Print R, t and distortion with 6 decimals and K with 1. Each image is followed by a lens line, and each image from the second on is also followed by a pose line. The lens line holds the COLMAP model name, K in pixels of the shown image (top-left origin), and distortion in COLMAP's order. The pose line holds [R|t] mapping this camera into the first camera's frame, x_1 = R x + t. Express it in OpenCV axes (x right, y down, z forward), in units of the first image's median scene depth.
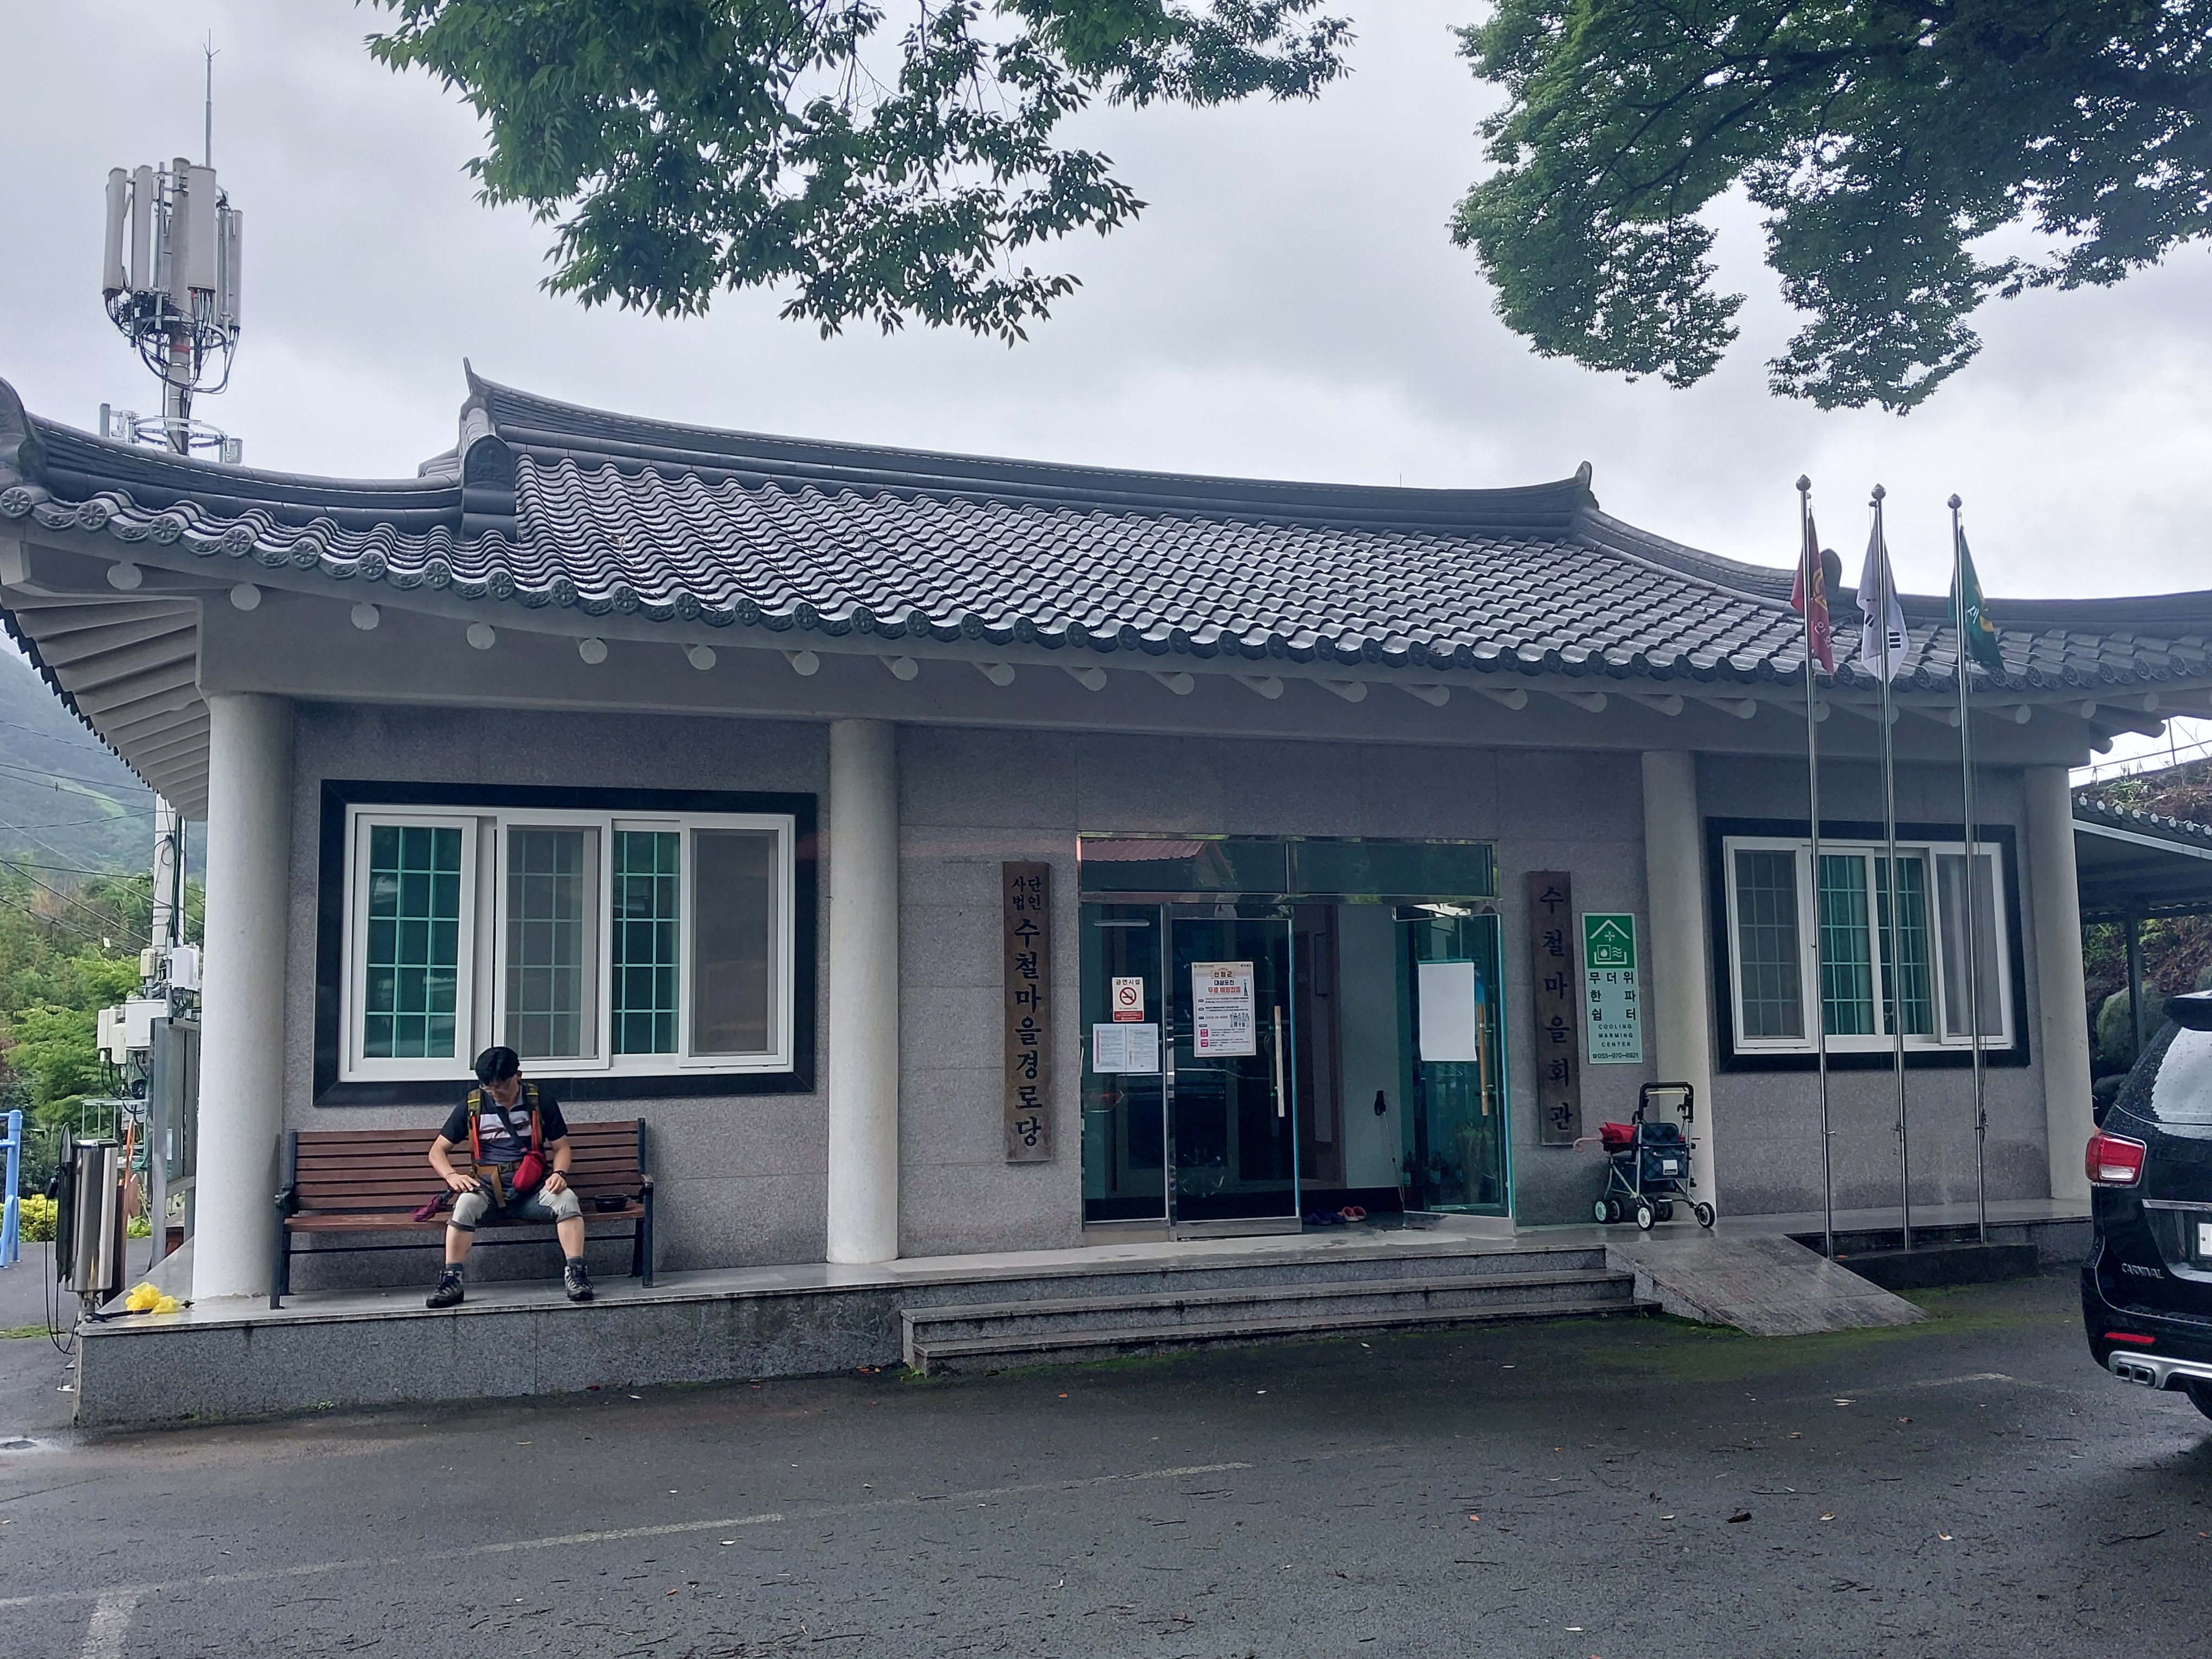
lens RADIAL K [[1946.7, 0, 1106.2], [0, 1946.7, 821.4], [0, 0, 1]] dist [0.100631, -0.168250]
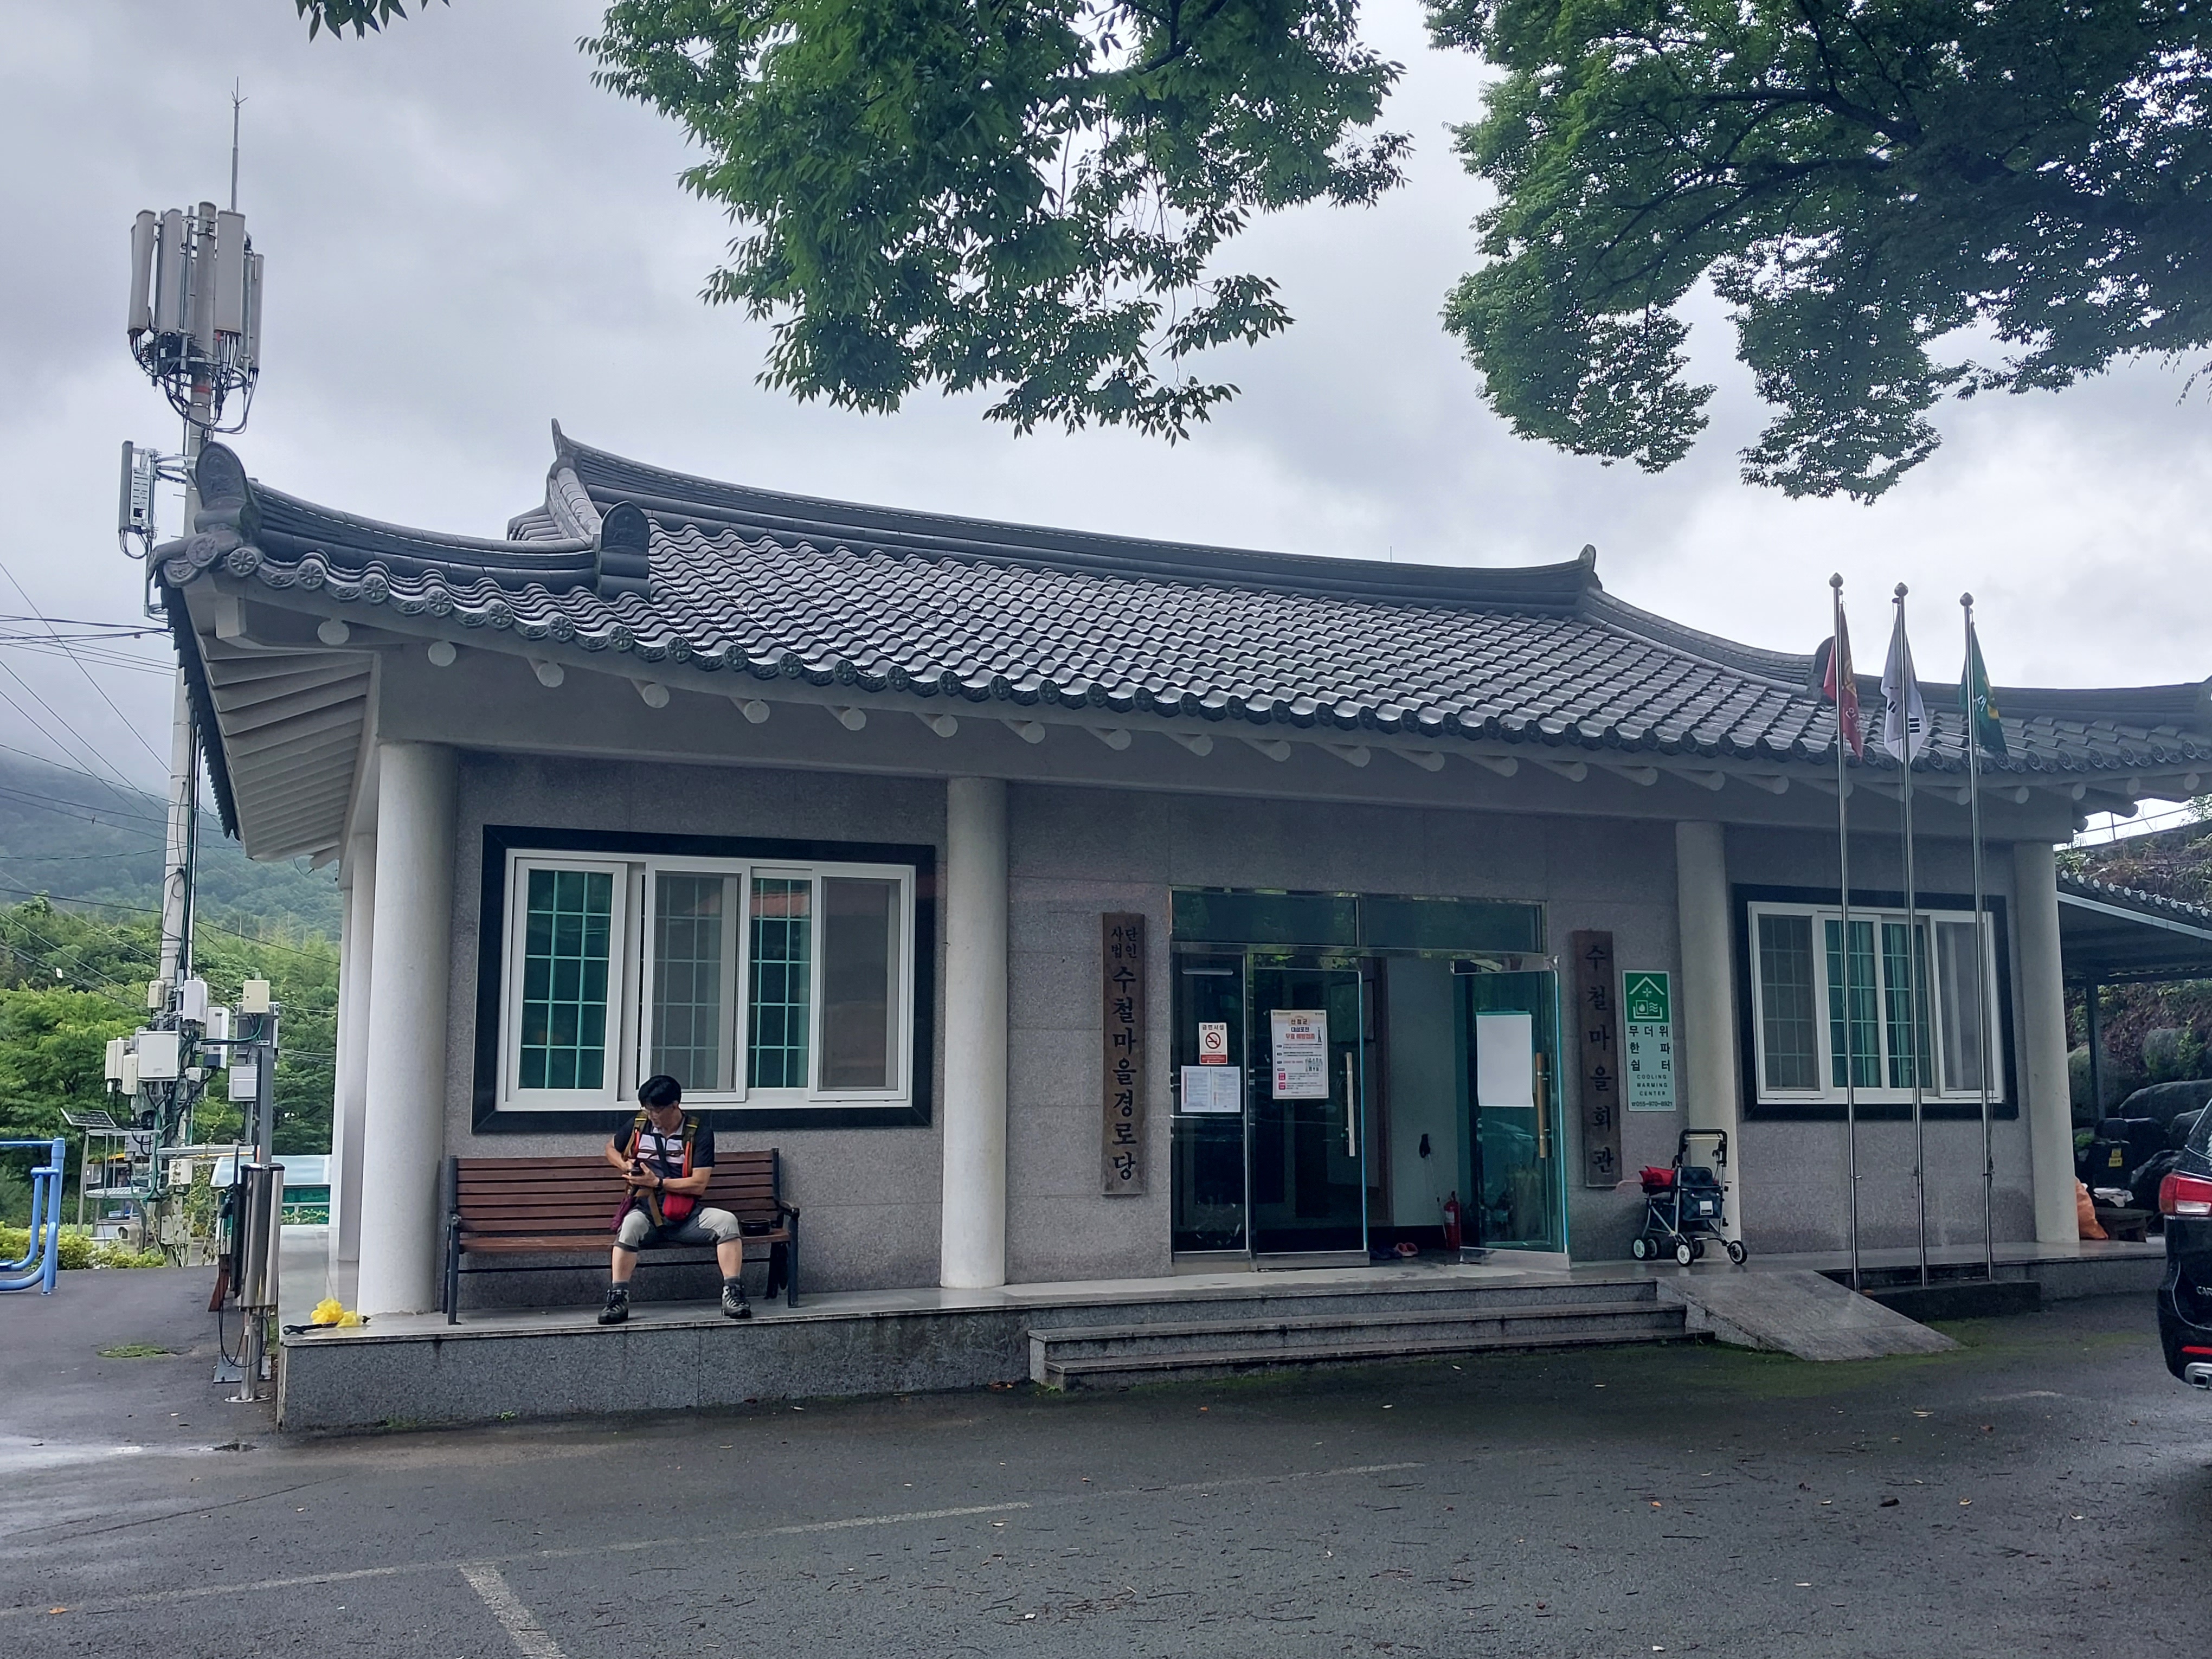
lens RADIAL K [[1945.0, 0, 1106.0], [0, 1945.0, 829.5], [0, 0, 1]] dist [0.147104, -0.299698]
pose [[0.998326, 0.020636, 0.054023, -0.106637], [-0.019575, 0.999606, -0.020095, -0.003607], [-0.054416, 0.019004, 0.998337, -0.068176]]
